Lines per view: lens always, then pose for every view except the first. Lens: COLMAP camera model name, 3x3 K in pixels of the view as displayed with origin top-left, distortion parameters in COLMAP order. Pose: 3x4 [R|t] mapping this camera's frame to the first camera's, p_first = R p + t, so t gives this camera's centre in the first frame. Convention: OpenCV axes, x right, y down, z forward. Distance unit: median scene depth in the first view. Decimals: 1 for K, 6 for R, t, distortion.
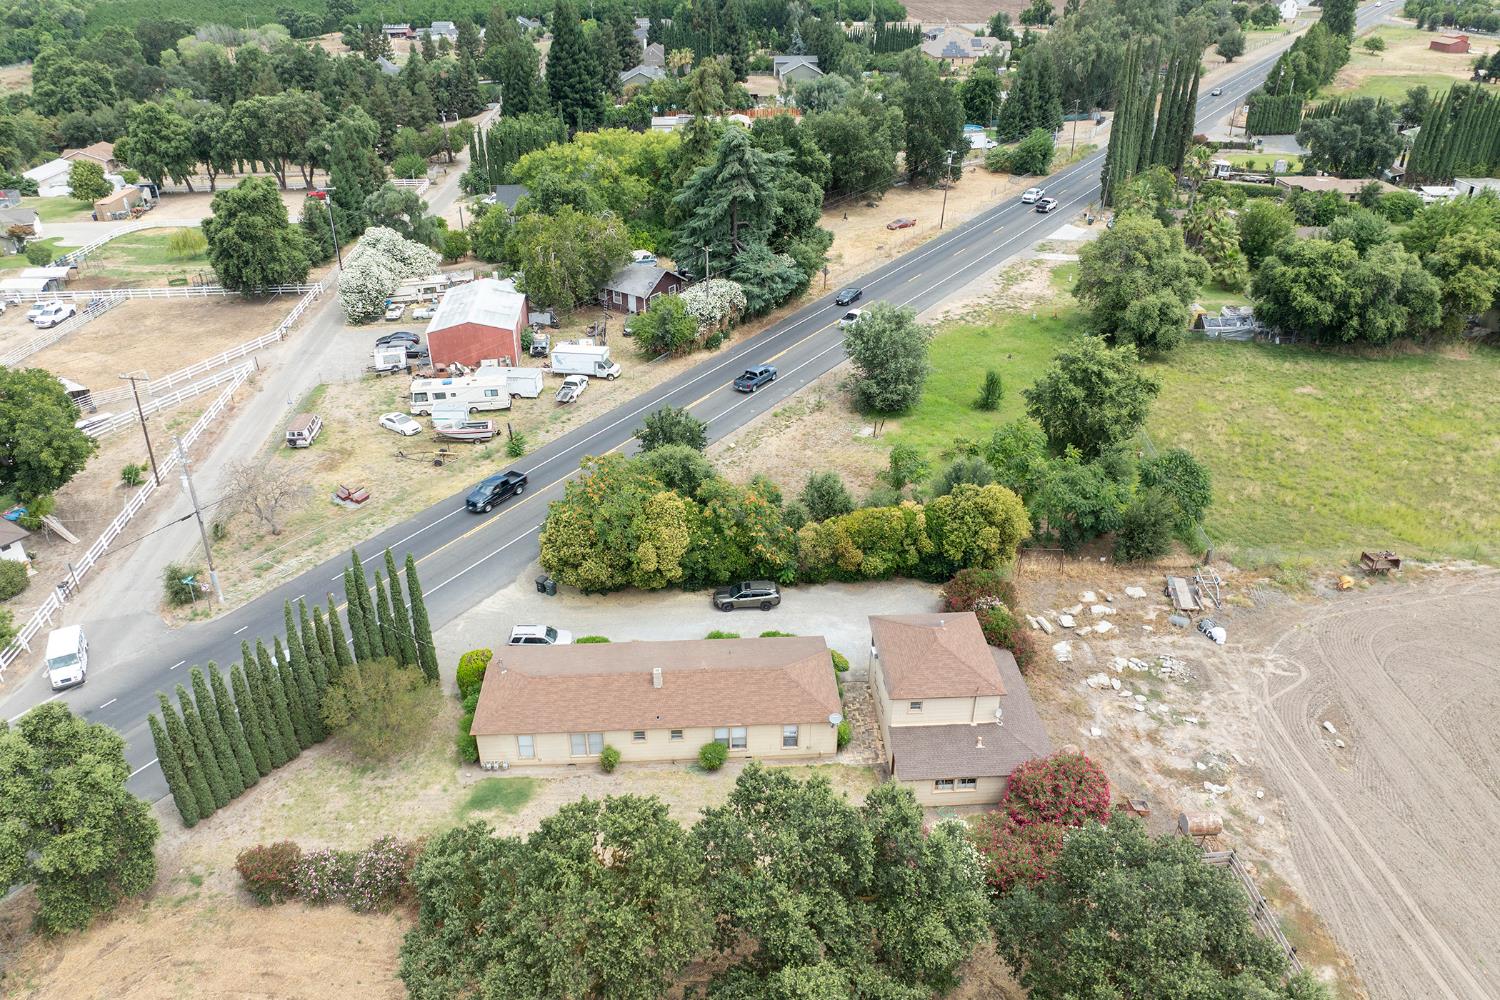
lens RADIAL K [[1049.8, 0, 740.6], [0, 1049.8, 509.0], [0, 0, 1]] dist [-0.044826, 0.013629]
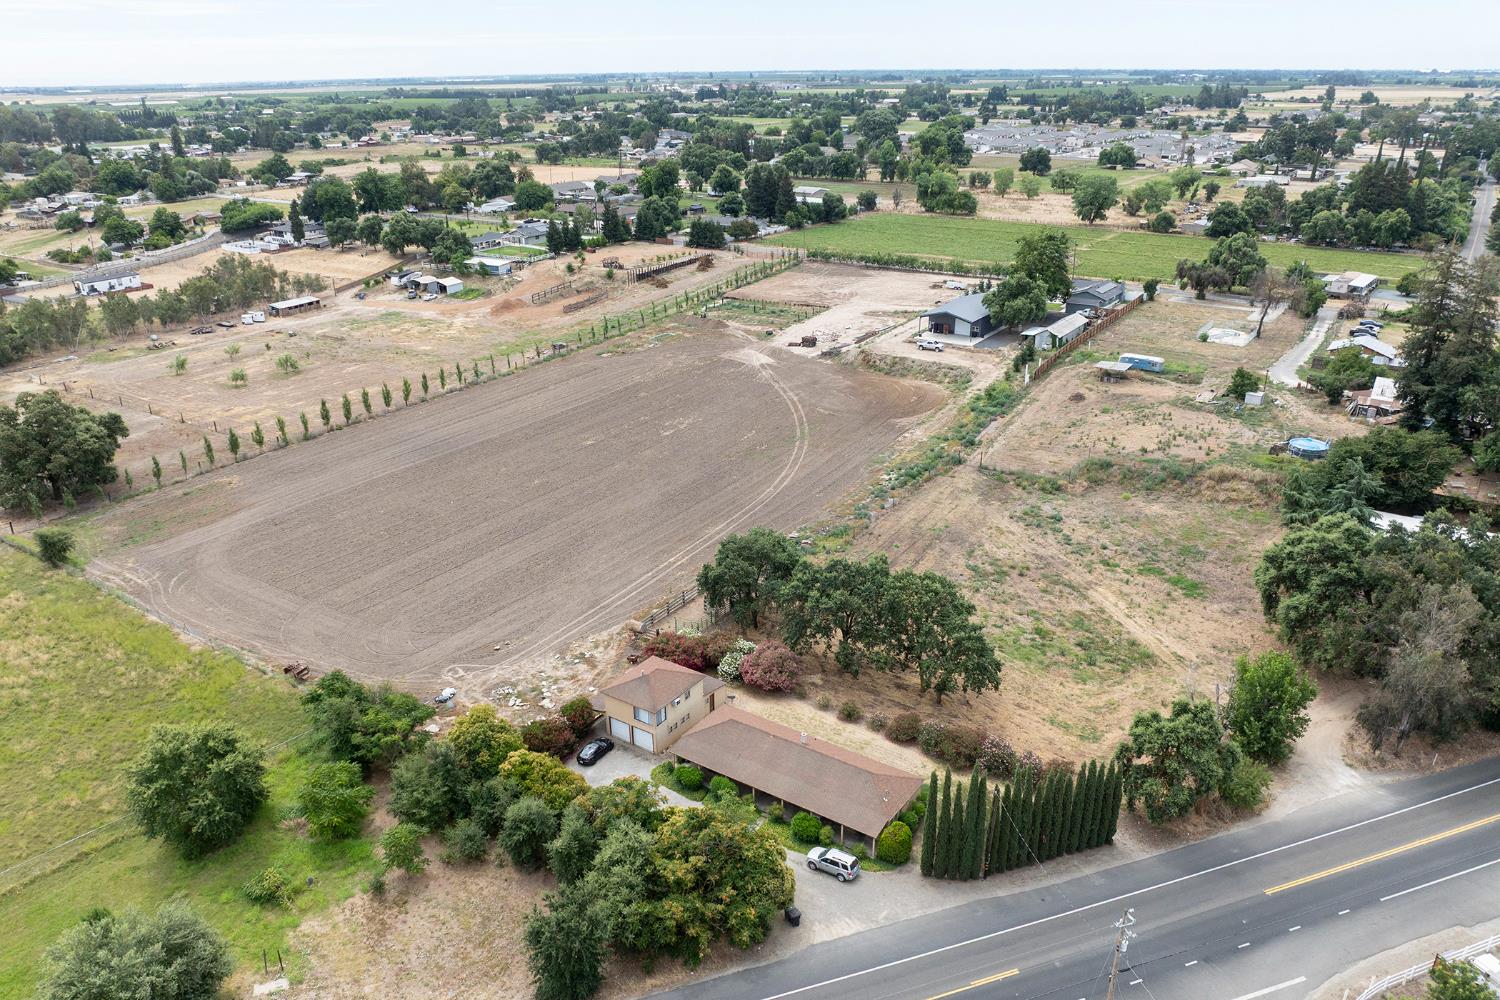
lens RADIAL K [[1049.8, 0, 748.7], [0, 1049.8, 550.4], [0, 0, 1]] dist [-0.044826, 0.013629]
pose [[-0.796837, -0.238950, 0.554936, -0.662590], [0.315034, 0.619421, 0.719076, -0.939440], [-0.515562, 0.747810, -0.418300, 1.232905]]
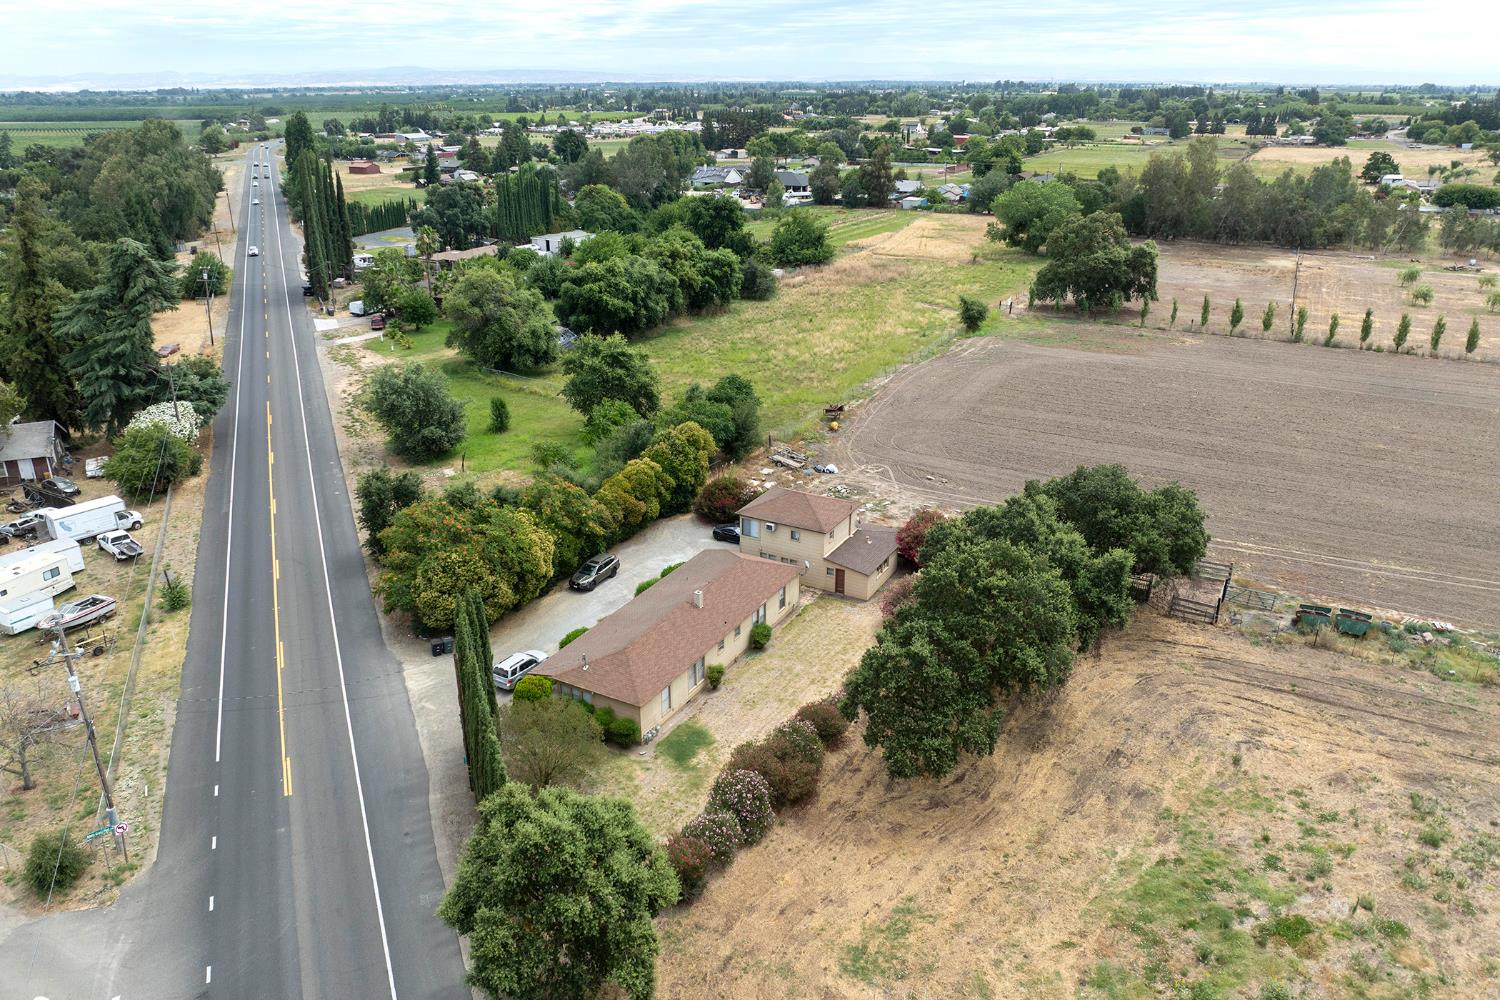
lens RADIAL K [[1049.8, 0, 745.6], [0, 1049.8, 483.6], [0, 0, 1]] dist [-0.044826, 0.013629]
pose [[0.530646, -0.299124, 0.793057, -0.773061], [0.421560, 0.904864, 0.059224, 0.000490], [-0.735324, 0.302895, 0.606262, 0.193494]]
